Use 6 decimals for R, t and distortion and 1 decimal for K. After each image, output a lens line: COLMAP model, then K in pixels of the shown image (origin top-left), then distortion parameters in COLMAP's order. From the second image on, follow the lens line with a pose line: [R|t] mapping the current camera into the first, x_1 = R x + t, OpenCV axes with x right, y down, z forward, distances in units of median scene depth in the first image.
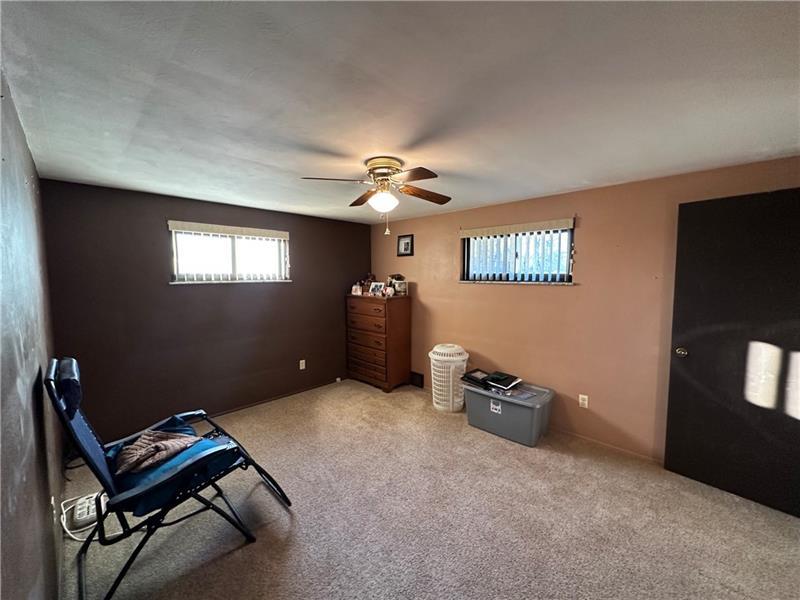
lens RADIAL K [[319.6, 0, 400.7], [0, 319.6, 299.3], [0, 0, 1]] dist [-0.006883, 0.000659]
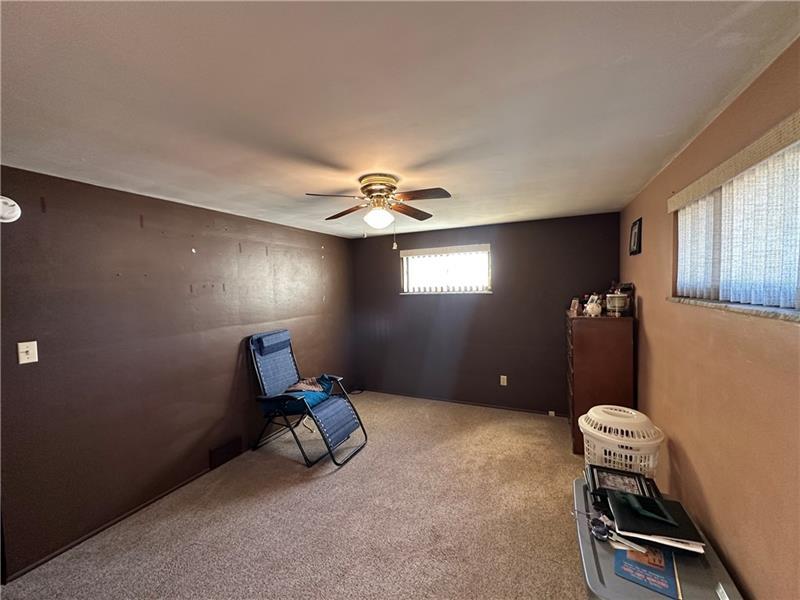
lens RADIAL K [[319.6, 0, 400.2], [0, 319.6, 298.8], [0, 0, 1]] dist [-0.006883, 0.000659]
pose [[0.320518, 0.031652, -0.946713, 0.560468], [-0.048165, 0.998693, 0.017083, -0.045536], [0.946017, 0.040123, 0.321624, 0.456901]]
